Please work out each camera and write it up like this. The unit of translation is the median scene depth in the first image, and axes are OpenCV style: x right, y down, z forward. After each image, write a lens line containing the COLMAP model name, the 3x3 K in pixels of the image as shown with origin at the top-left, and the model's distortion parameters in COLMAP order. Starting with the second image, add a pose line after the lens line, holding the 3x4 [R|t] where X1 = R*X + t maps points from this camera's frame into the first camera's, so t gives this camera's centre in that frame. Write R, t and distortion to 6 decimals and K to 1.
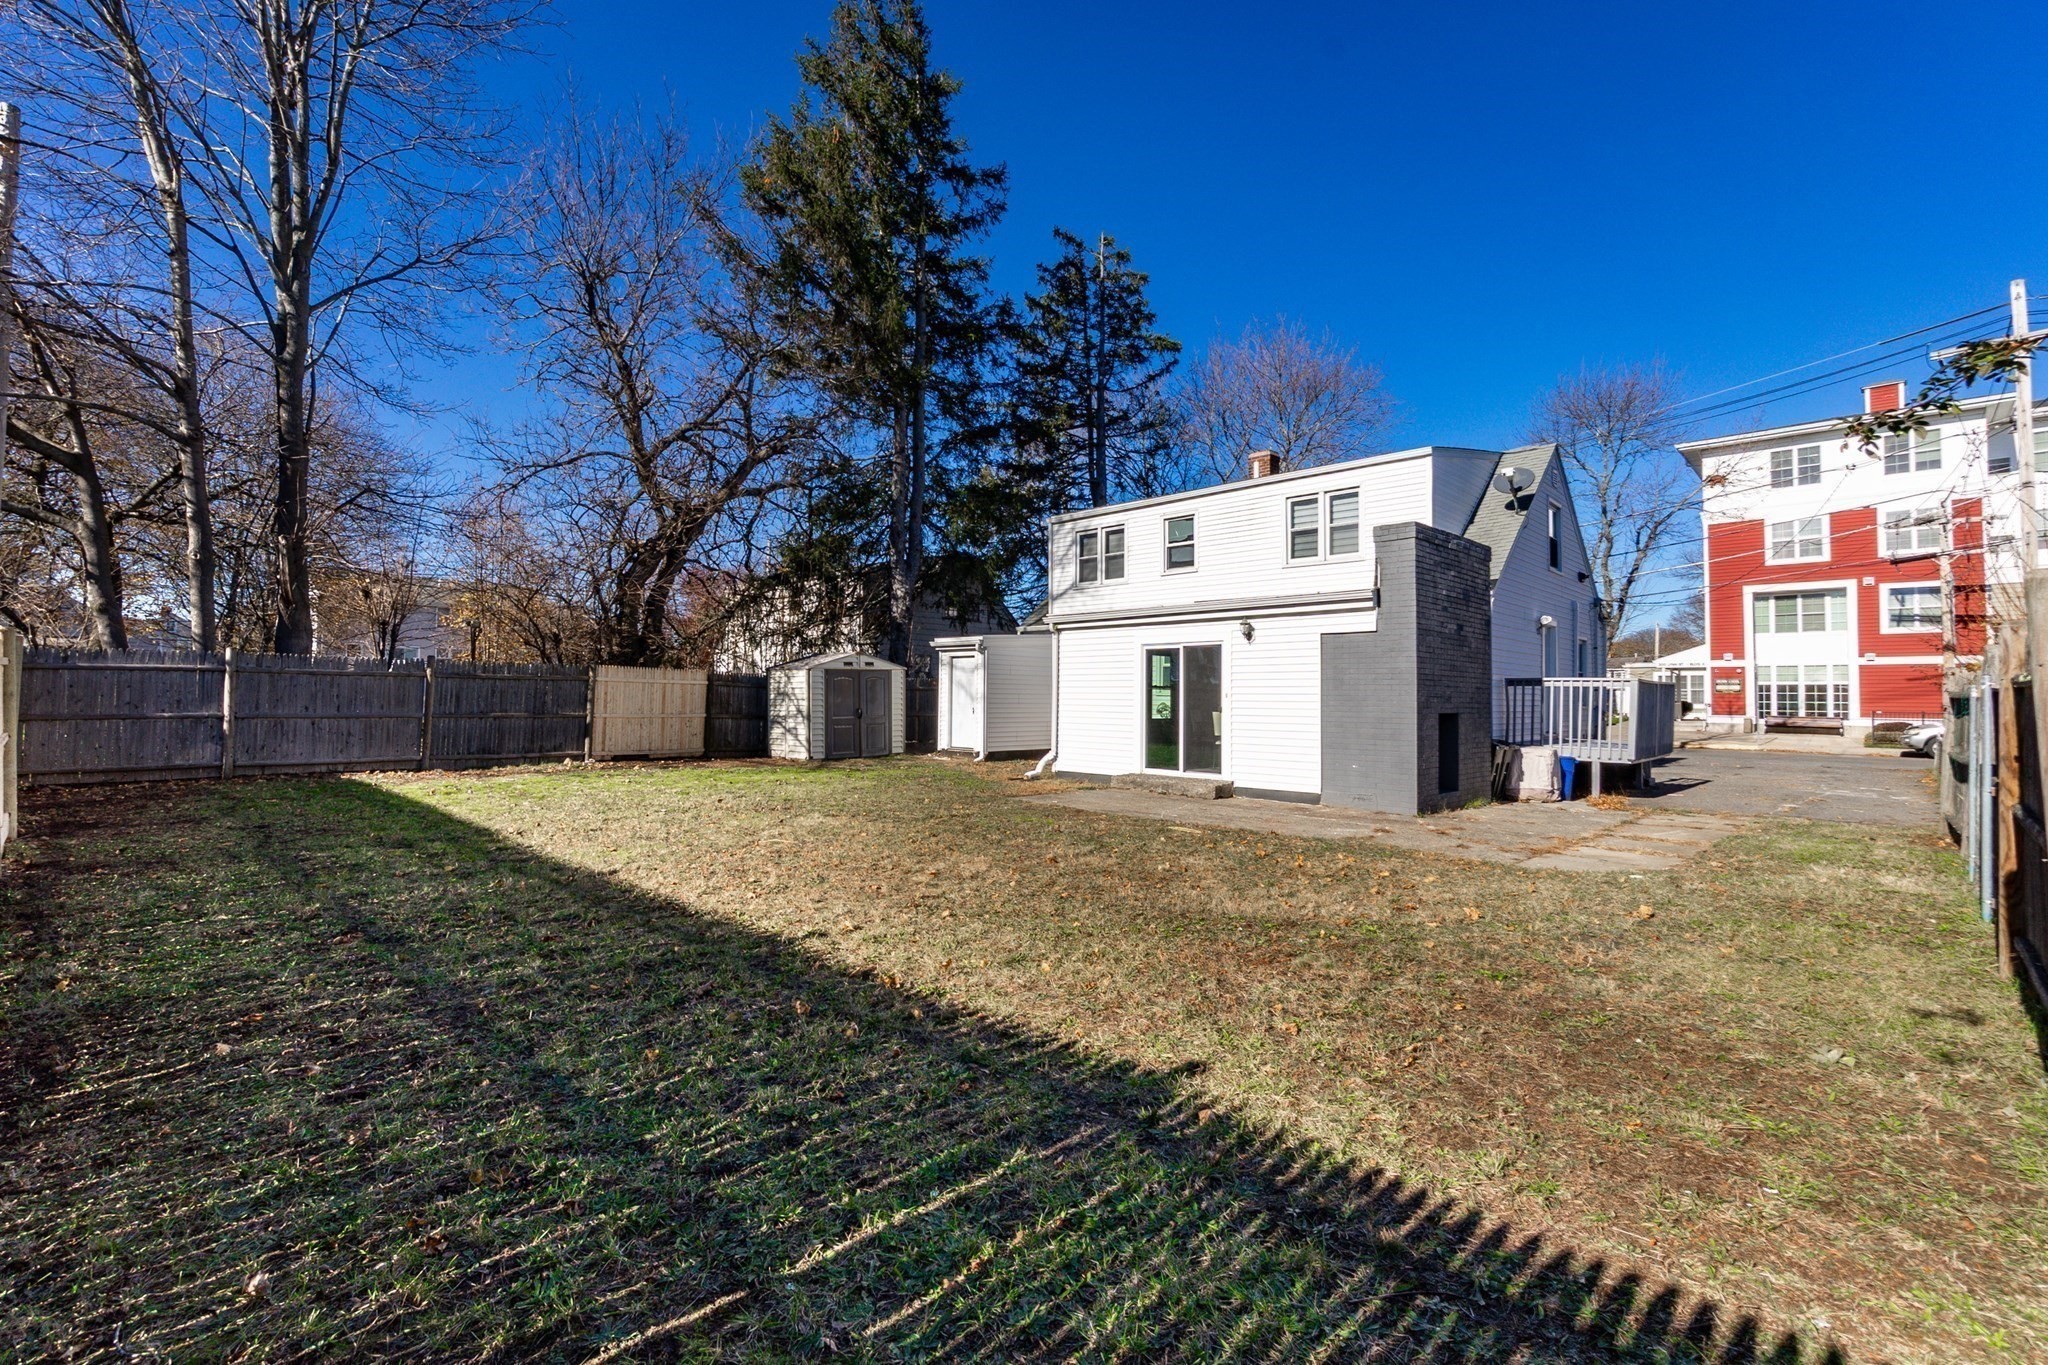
lens RADIAL K [[873.8, 0, 1024.0], [0, 873.8, 682.5], [0, 0, 1]] dist [-0.018242, 0.000104]
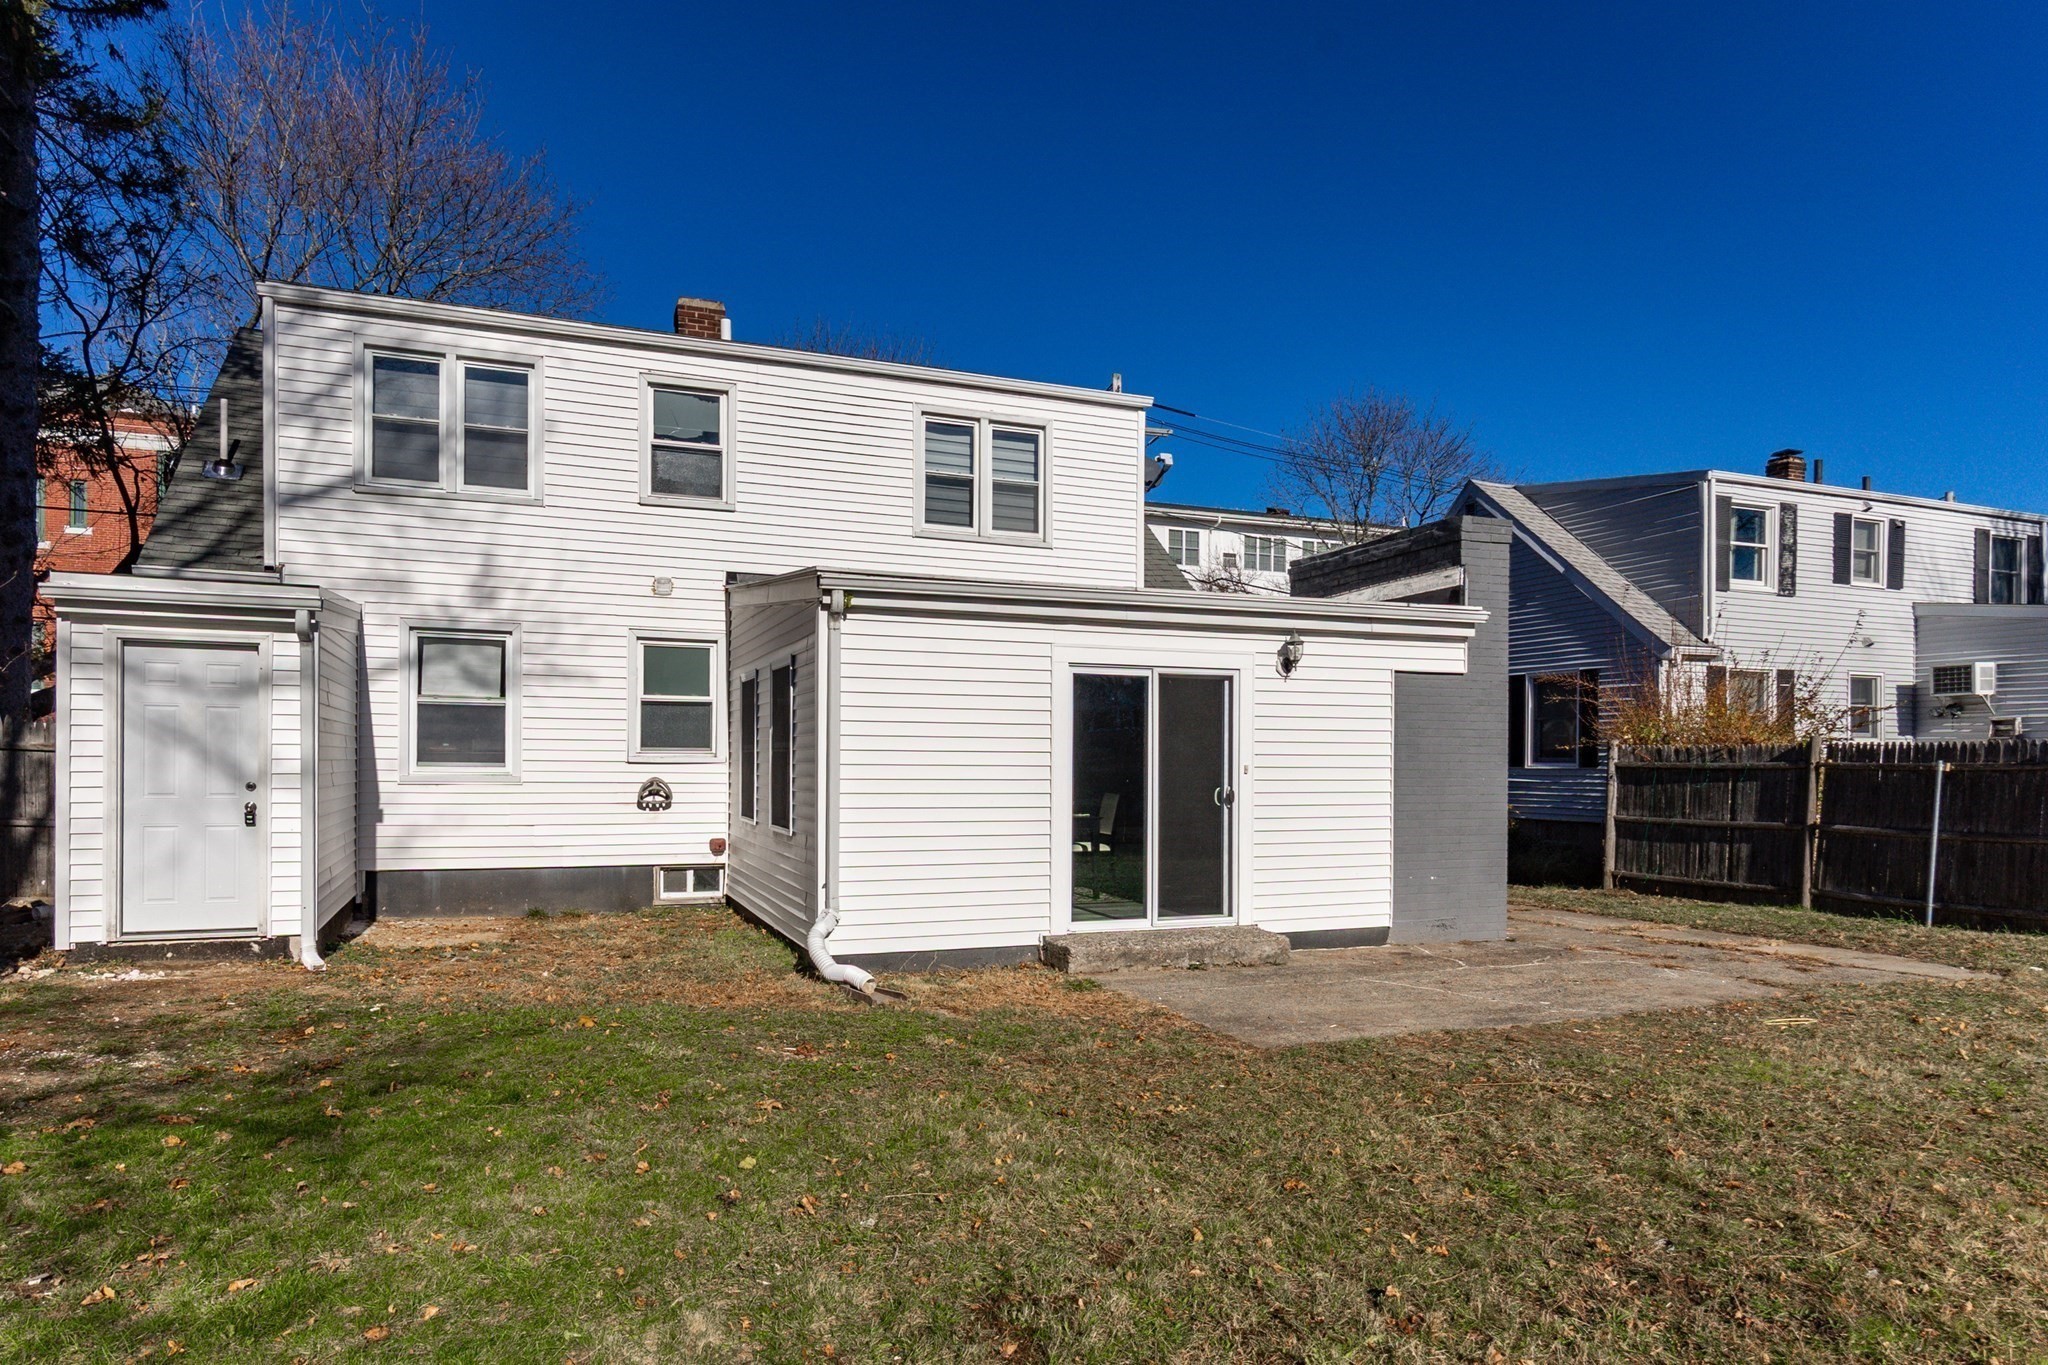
lens RADIAL K [[1220.9, 0, 1026.0], [0, 1220.9, 762.4], [0, 0, 1]] dist [0.000266, -0.000497]
pose [[0.407818, -0.003983, 0.913054, -0.395280], [-0.020848, 0.999689, 0.013672, 0.001868], [-0.912825, -0.024611, 0.407609, 0.618811]]
